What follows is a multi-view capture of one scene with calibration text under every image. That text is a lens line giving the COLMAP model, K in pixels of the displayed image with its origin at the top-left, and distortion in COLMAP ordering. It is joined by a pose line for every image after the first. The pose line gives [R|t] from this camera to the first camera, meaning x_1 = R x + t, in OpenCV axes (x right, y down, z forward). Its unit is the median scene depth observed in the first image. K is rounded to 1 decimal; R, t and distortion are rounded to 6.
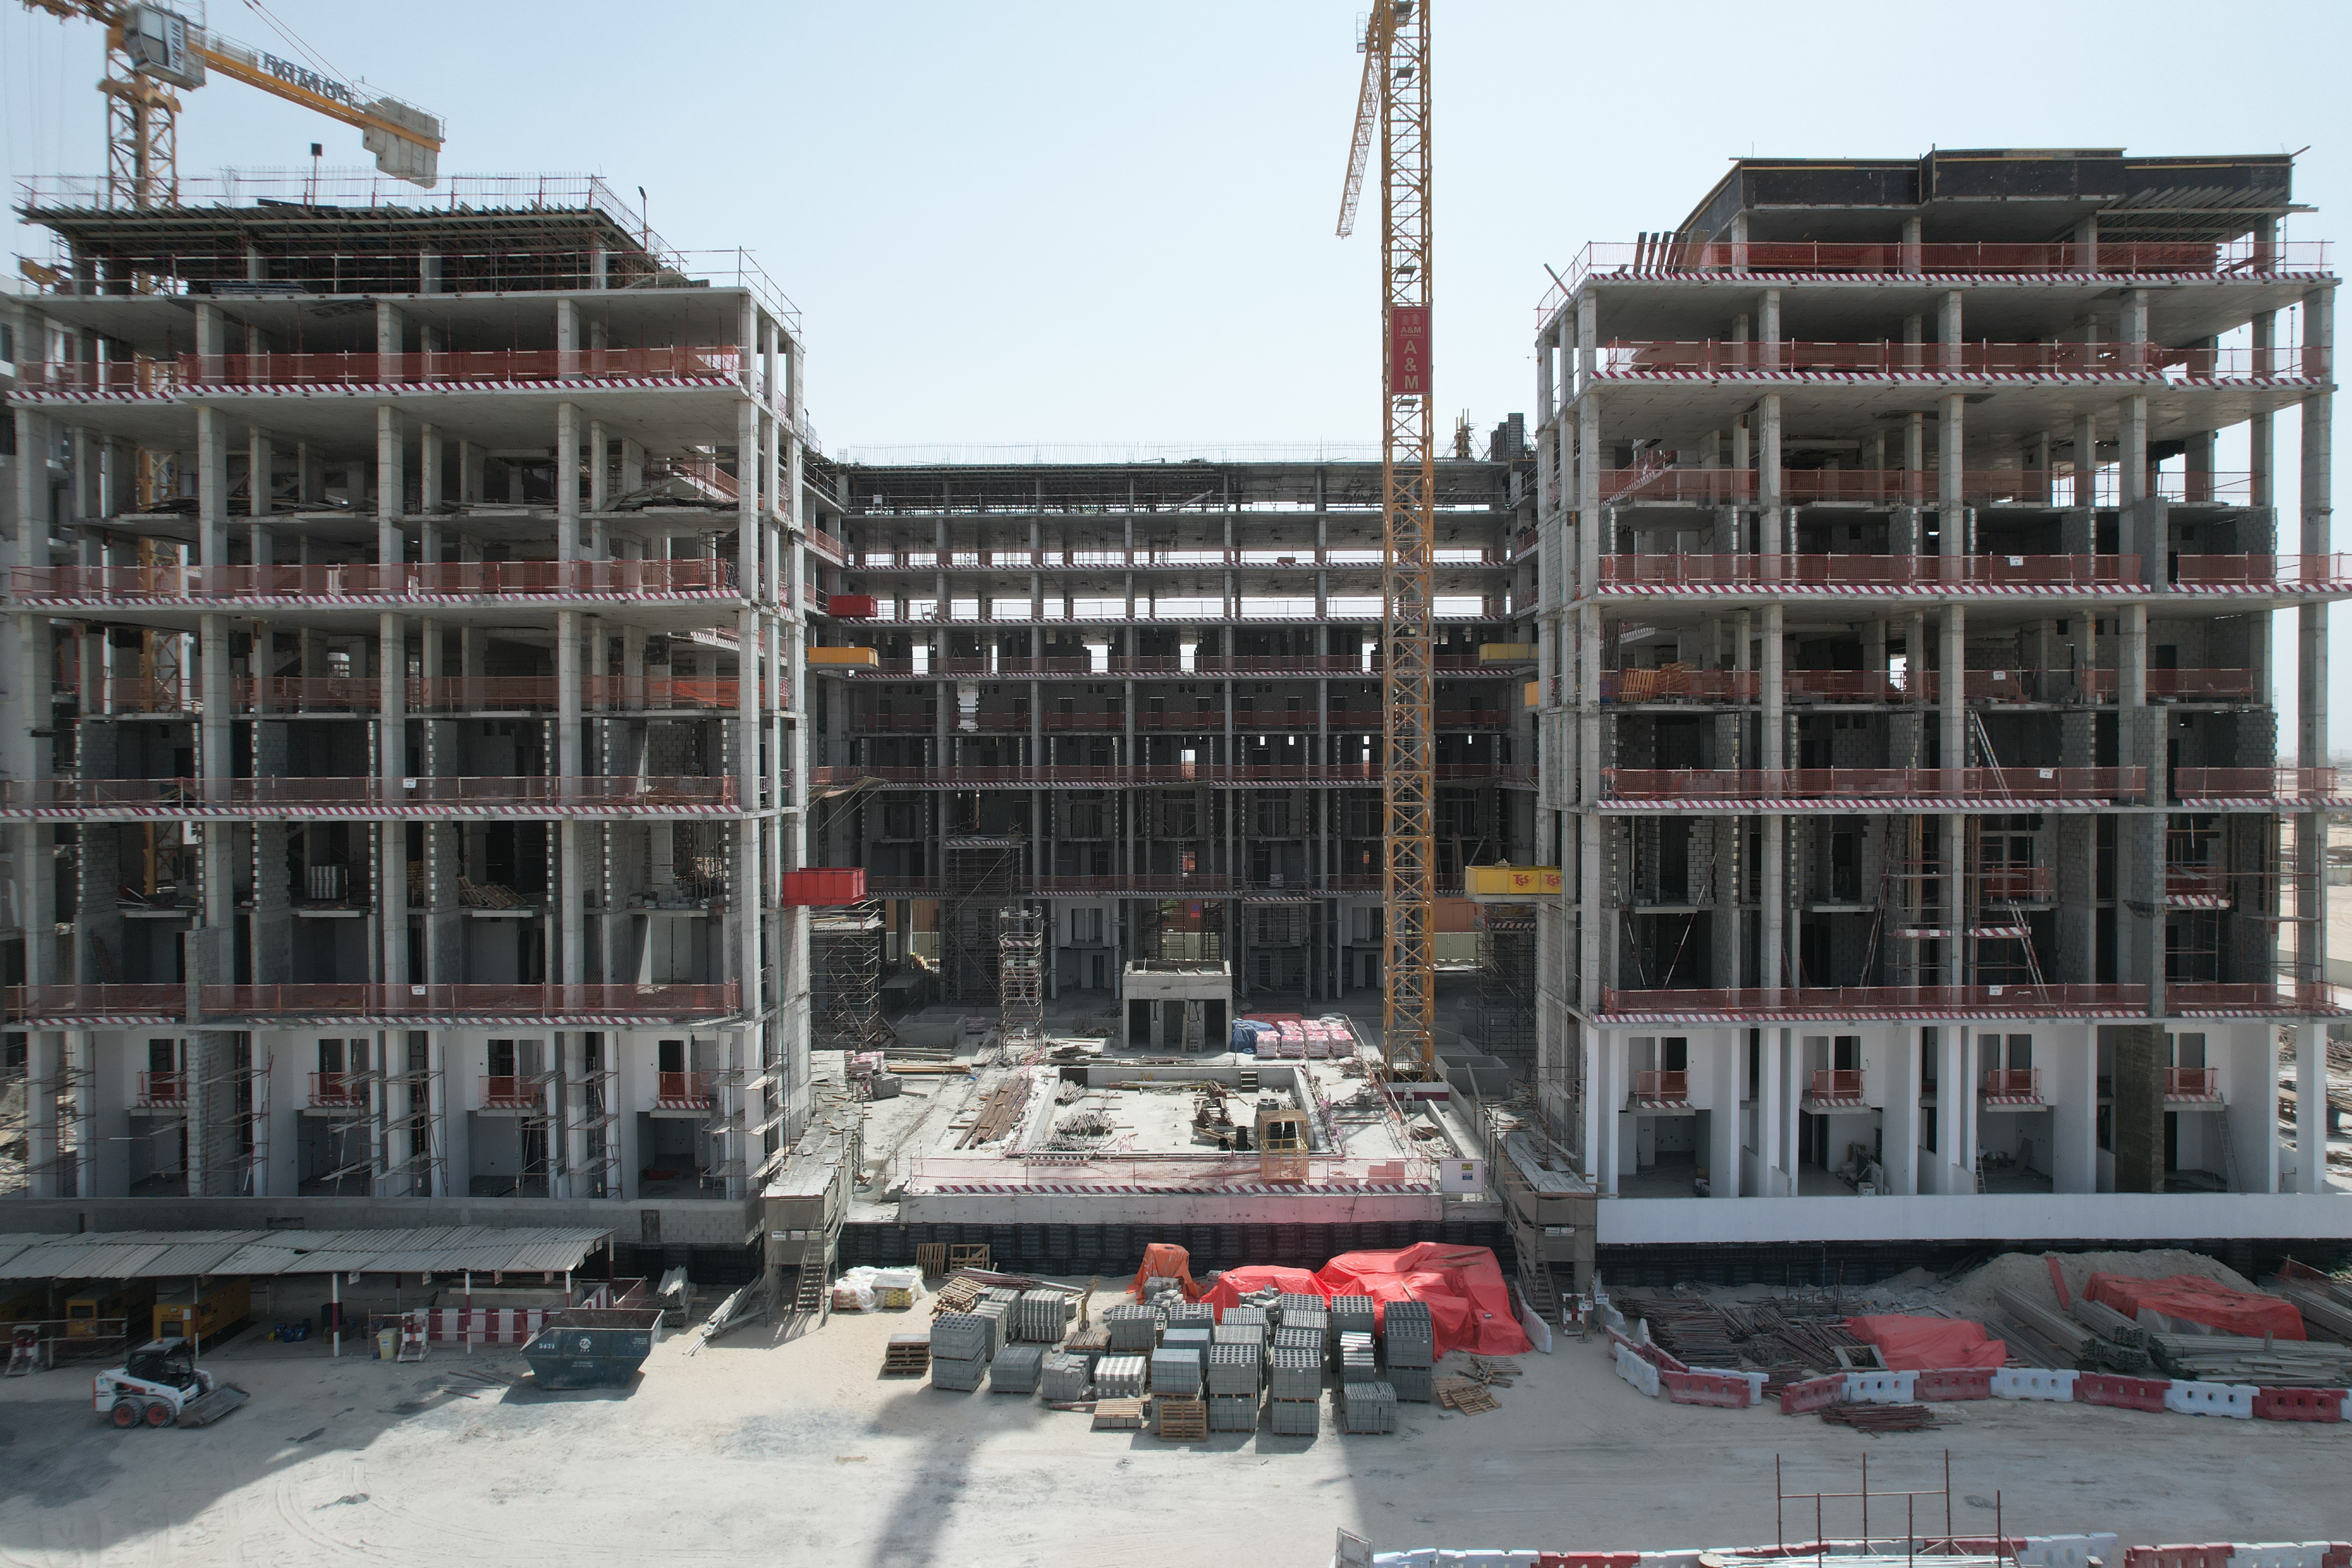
lens RADIAL K [[1498.1, 0, 1176.0], [0, 1498.1, 784.0], [0, 0, 1]] dist [-0.089598, 0.102535]
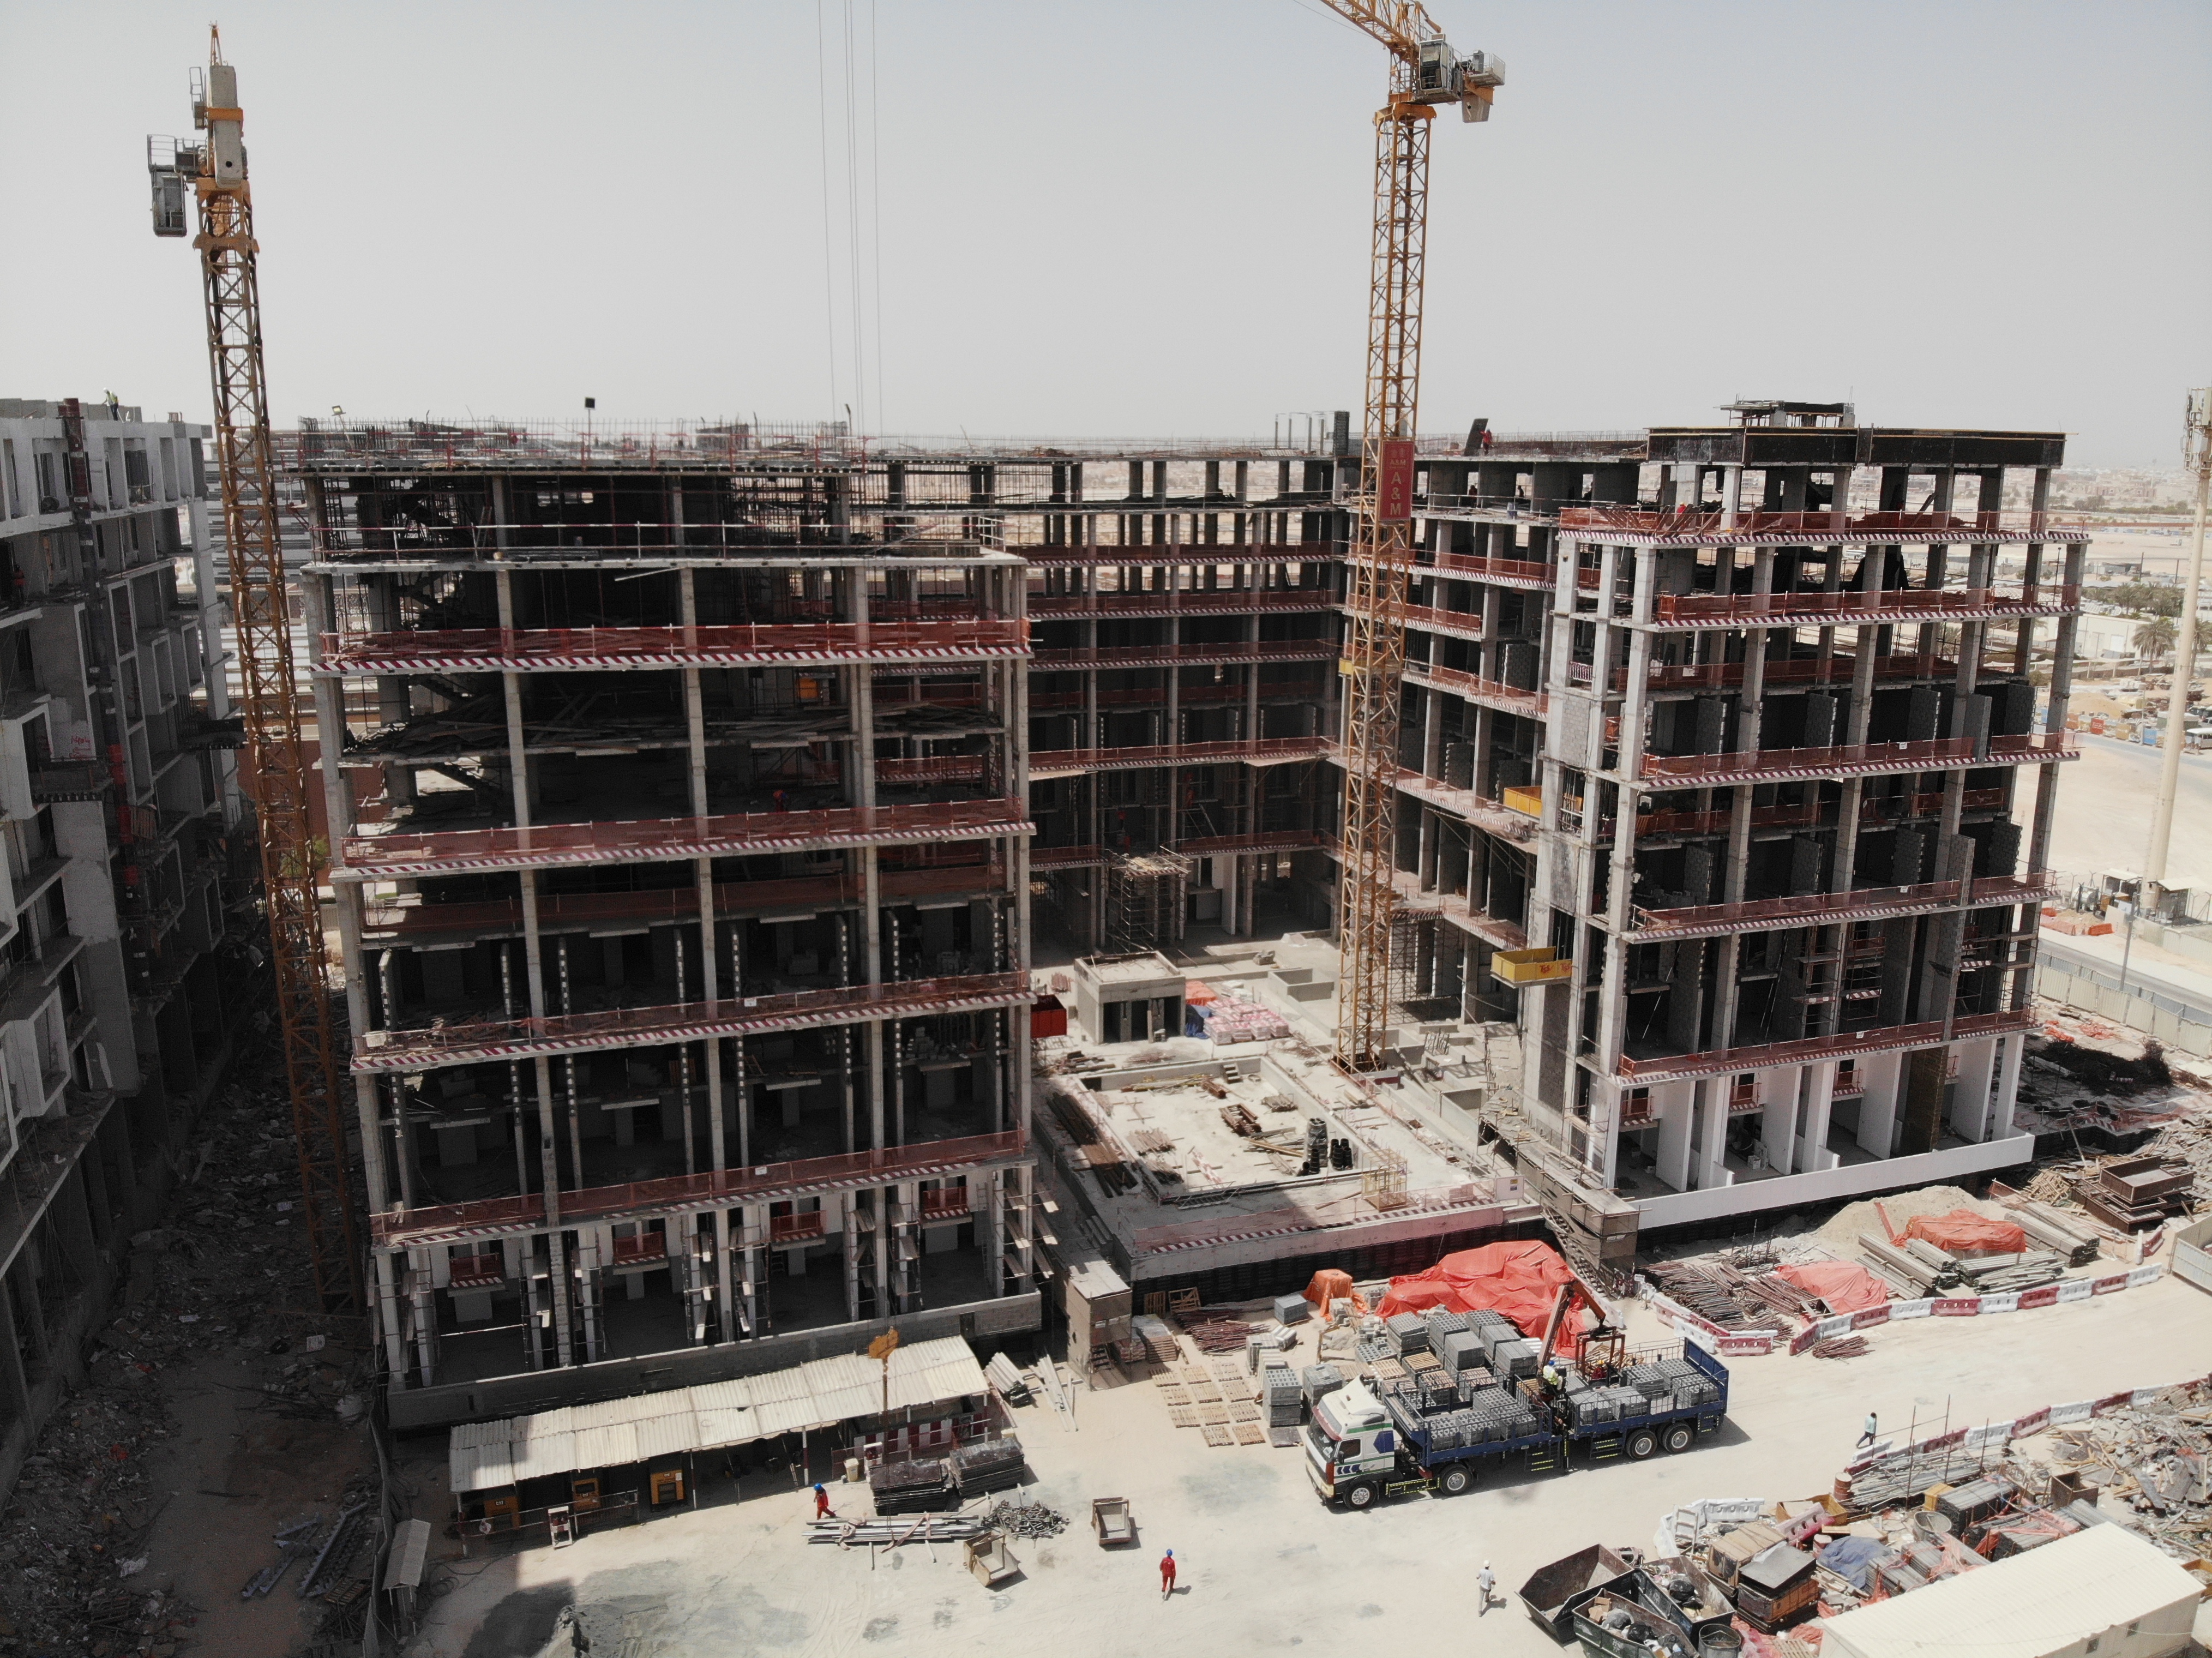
lens RADIAL K [[1610.7, 0, 1113.7], [0, 1610.7, 827.5], [0, 0, 1]] dist [0.123307, -0.297513]
pose [[0.948548, -0.063782, 0.310143, -0.547952], [-0.002811, 0.977766, 0.209681, -0.344016], [-0.316621, -0.199765, 0.927278, -0.195742]]
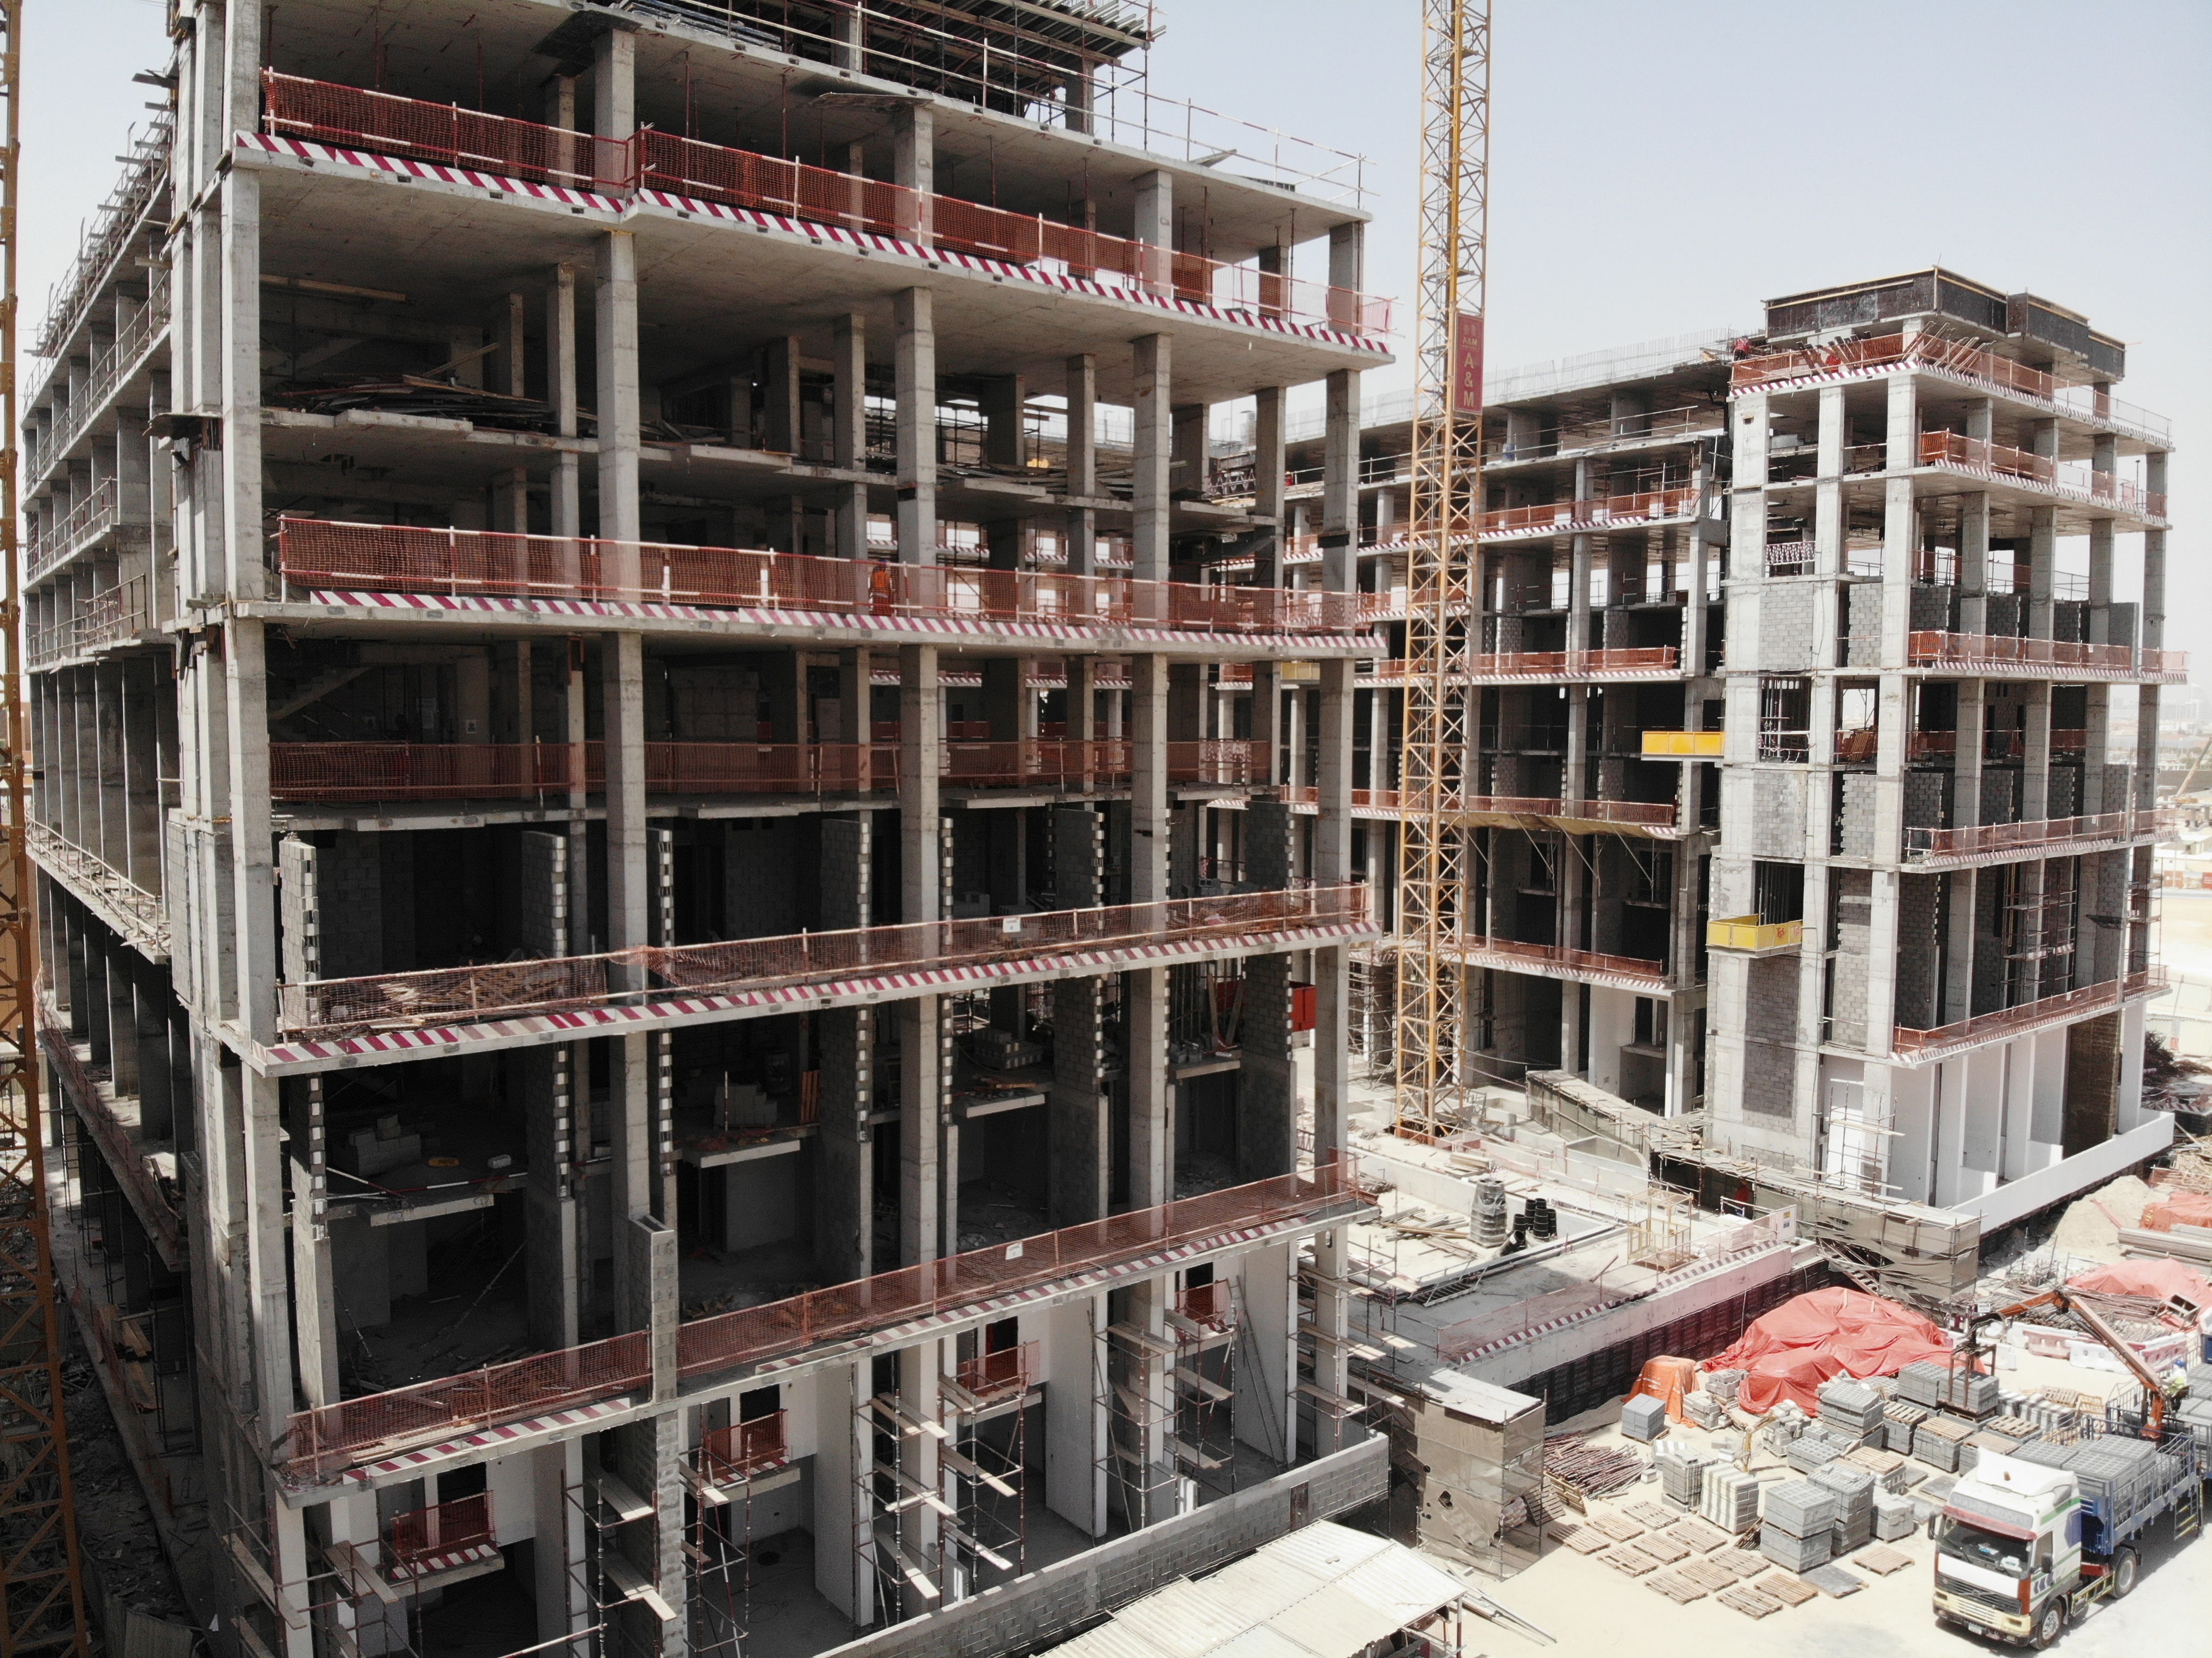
lens RADIAL K [[1639.7, 0, 1144.8], [0, 1639.7, 821.0], [0, 0, 1]] dist [0.112797, -0.256003]
pose [[0.768245, -0.035309, 0.639182, -0.795518], [0.001728, 0.998588, 0.053085, -0.070639], [-0.640154, -0.039678, 0.767221, 0.374446]]
